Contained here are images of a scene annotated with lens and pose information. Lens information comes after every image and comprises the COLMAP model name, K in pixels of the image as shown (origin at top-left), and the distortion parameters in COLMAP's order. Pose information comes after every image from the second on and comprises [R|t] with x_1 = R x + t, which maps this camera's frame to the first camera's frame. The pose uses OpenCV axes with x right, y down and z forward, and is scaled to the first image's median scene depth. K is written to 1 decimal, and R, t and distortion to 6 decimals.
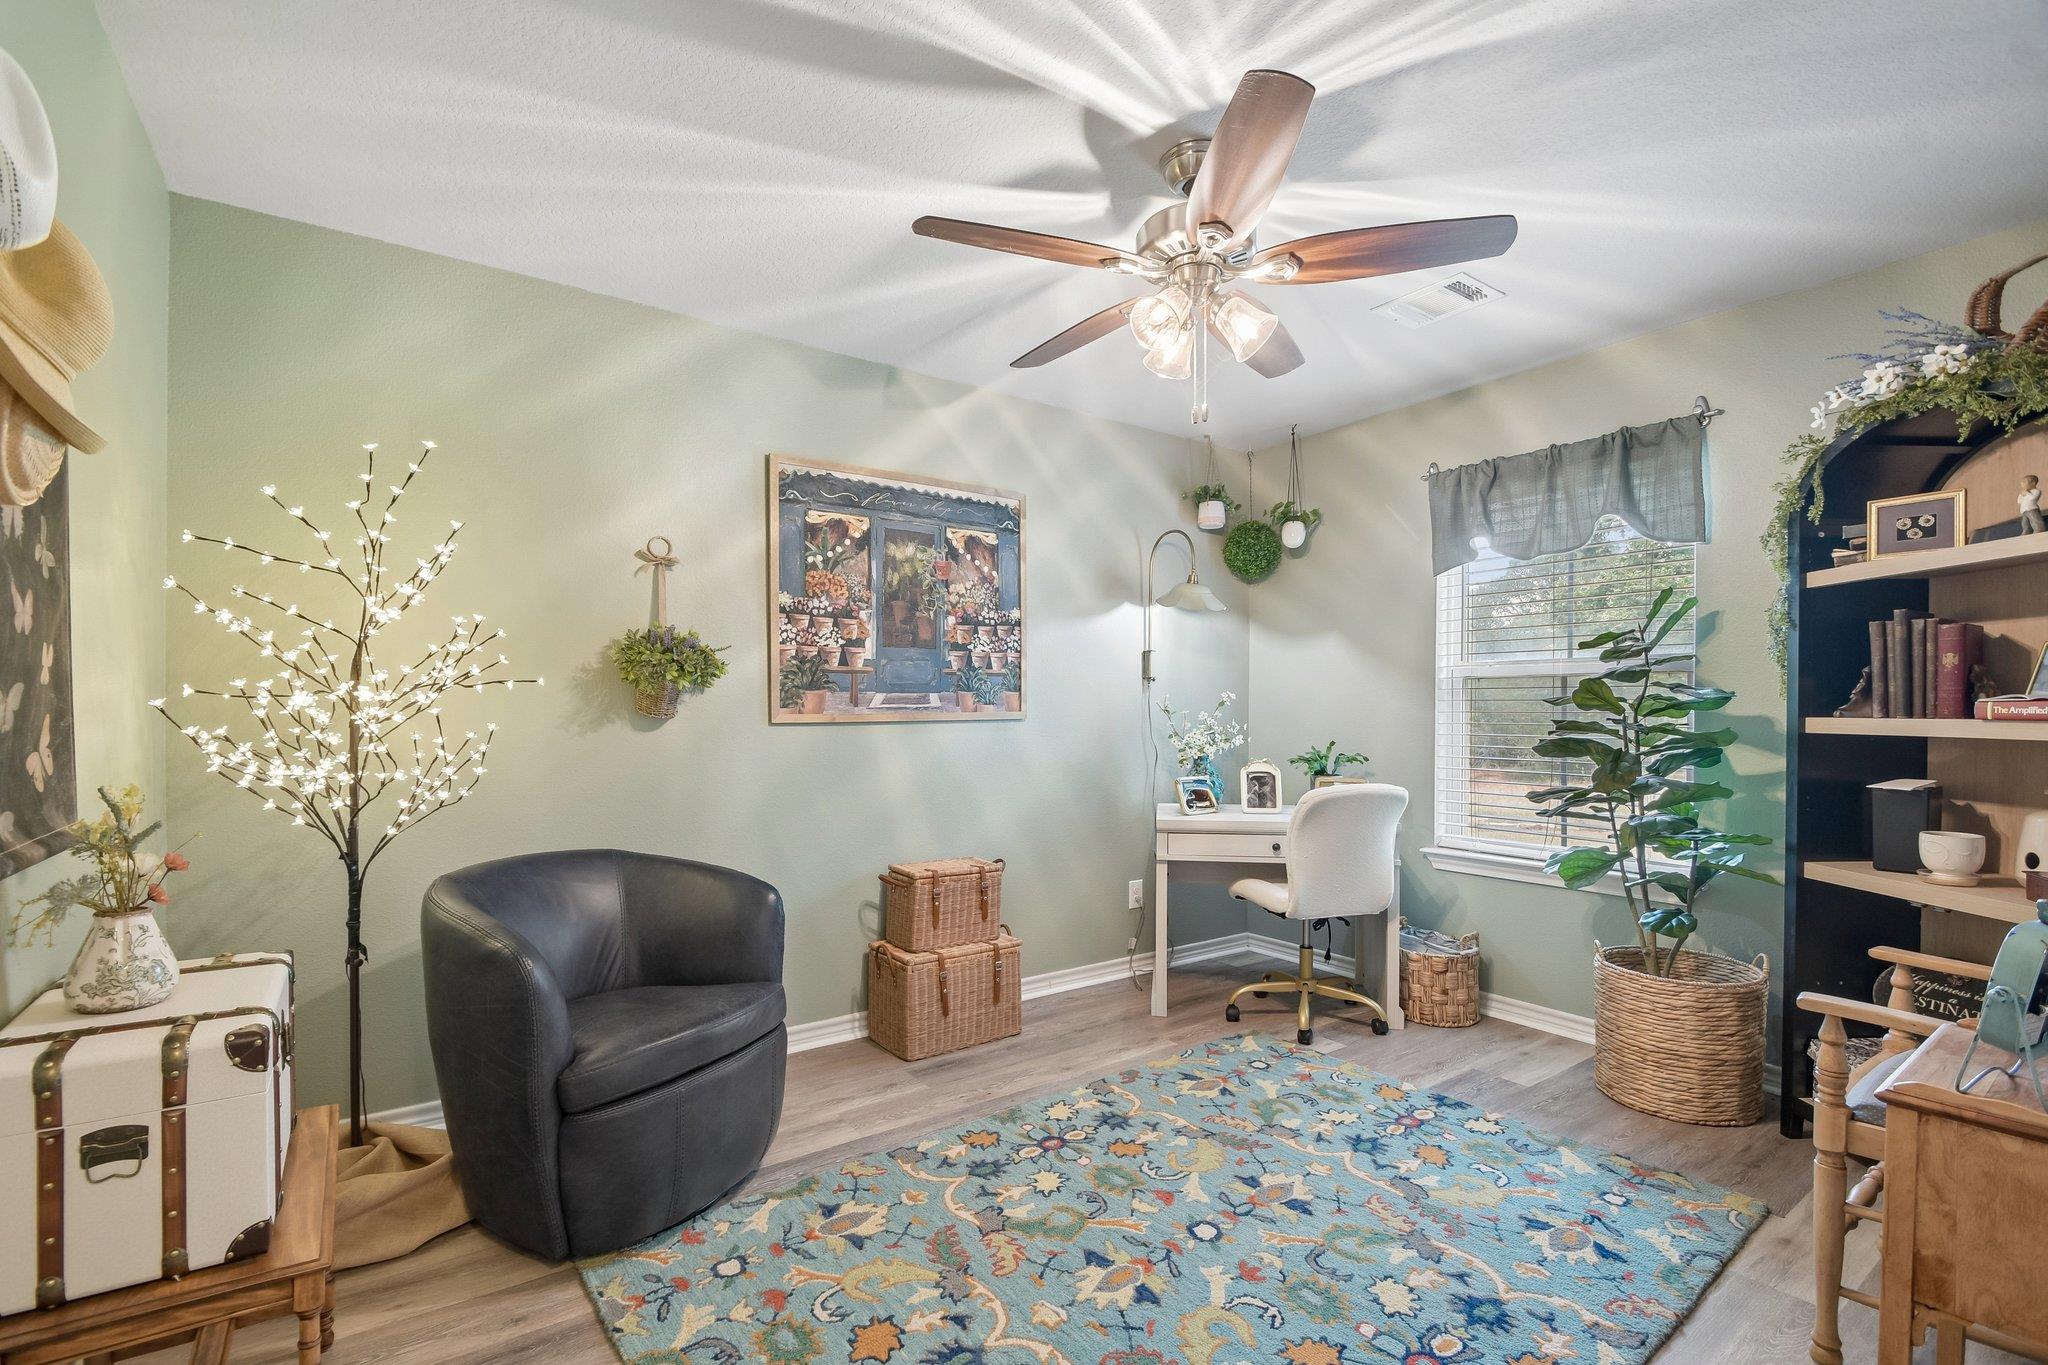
lens RADIAL K [[902.7, 0, 1018.0], [0, 902.7, 717.6], [0, 0, 1]] dist [0.005237, -0.011266]
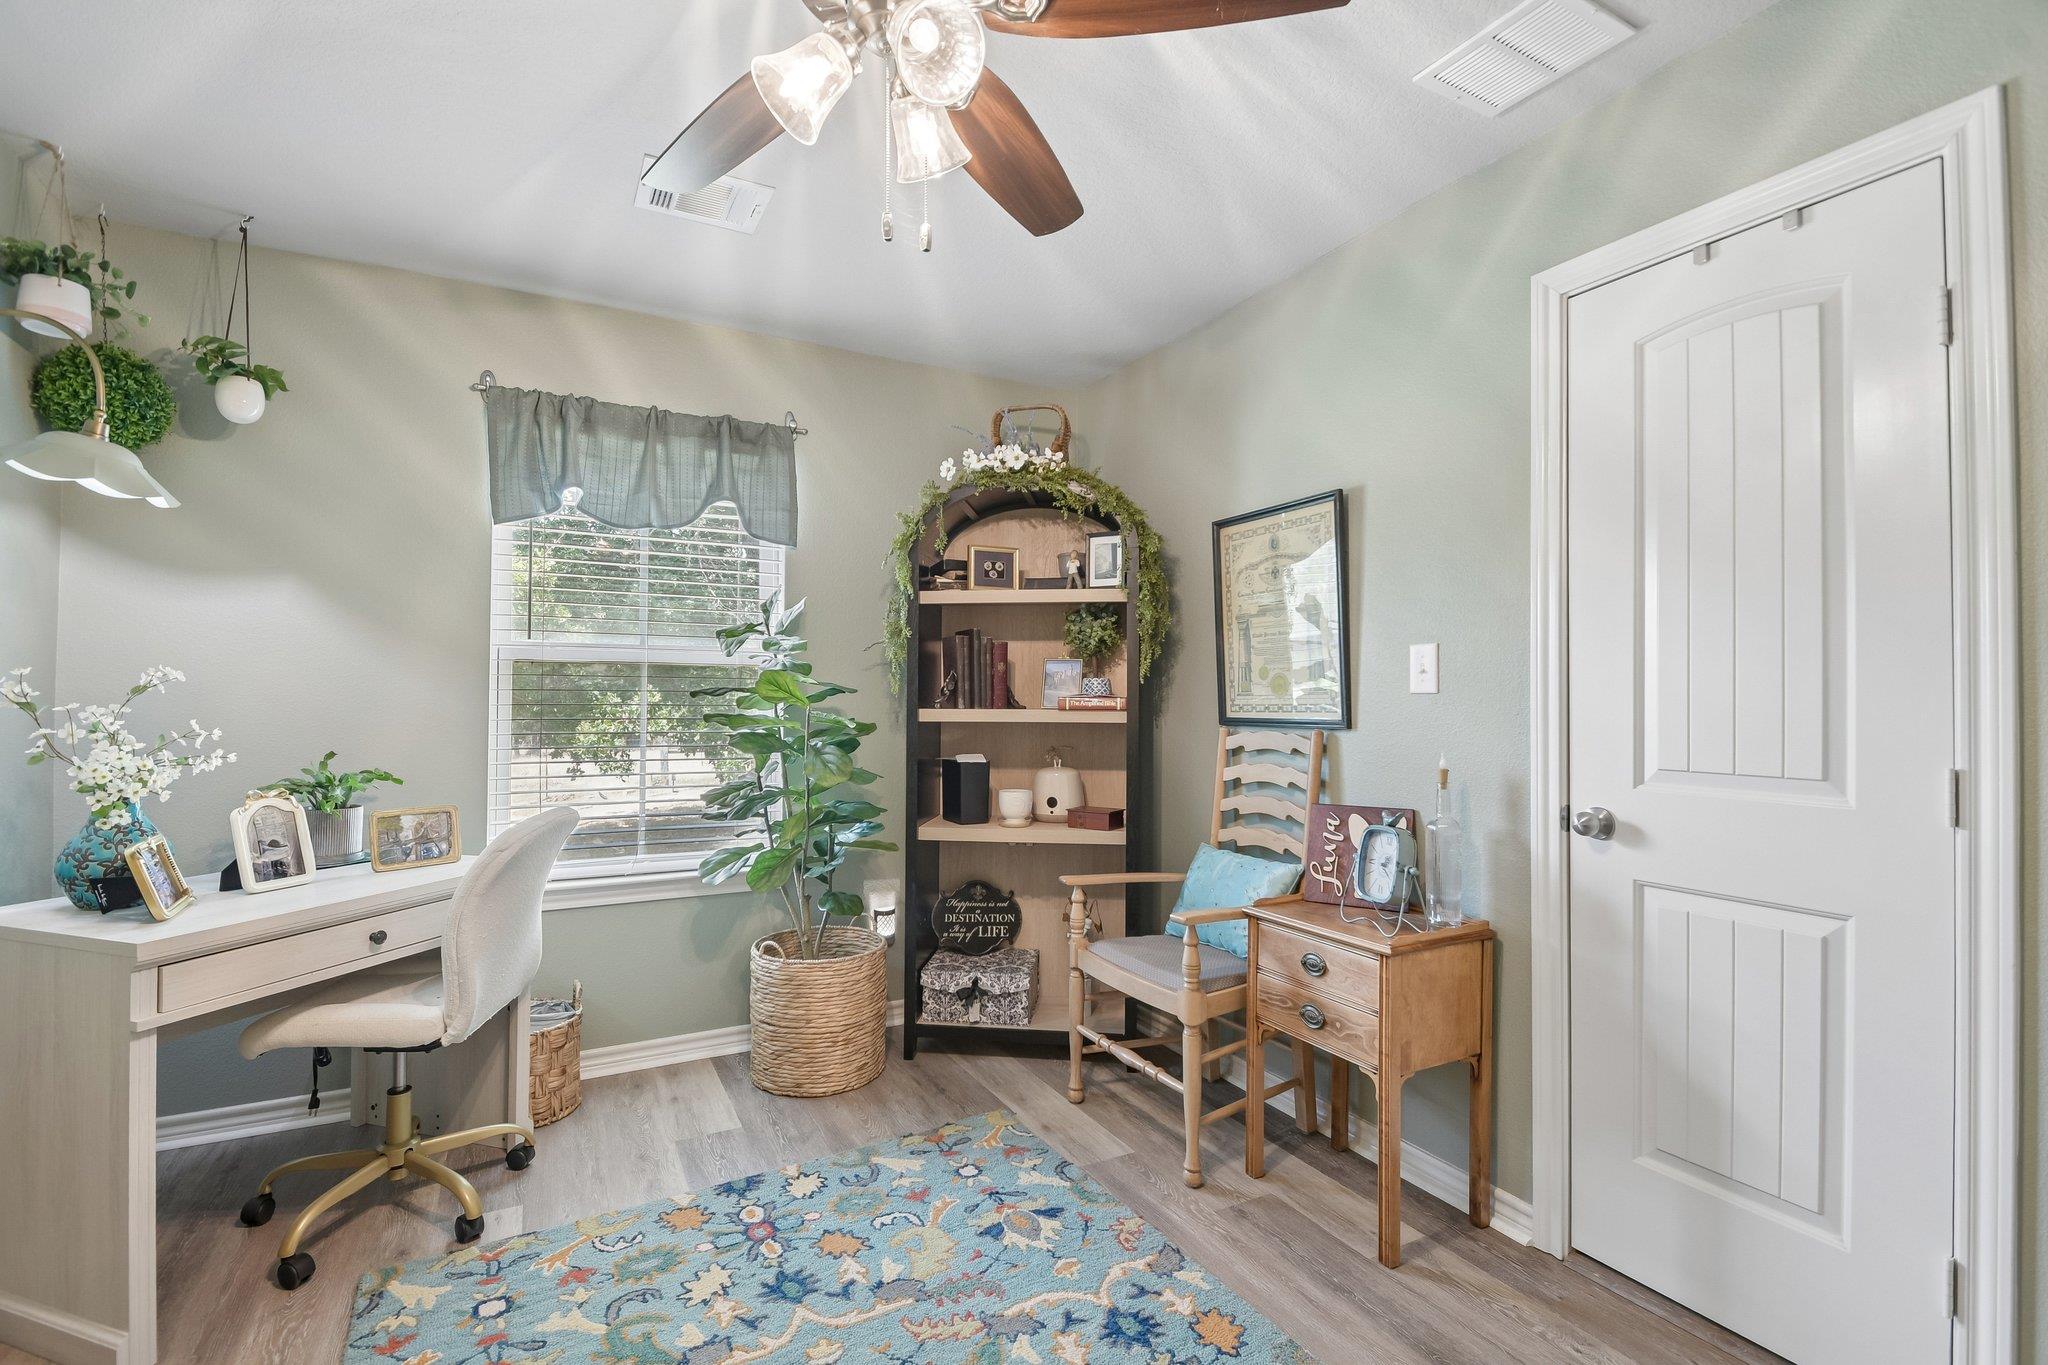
lens RADIAL K [[909.3, 0, 1024.0], [0, 909.3, 682.5], [0, 0, 1]] dist [0.003433, -0.010181]
pose [[0.124473, 0.019399, 0.992033, -0.310066], [0.005920, 0.999777, -0.020294, -0.008483], [-0.992205, 0.008399, 0.124331, 0.640152]]
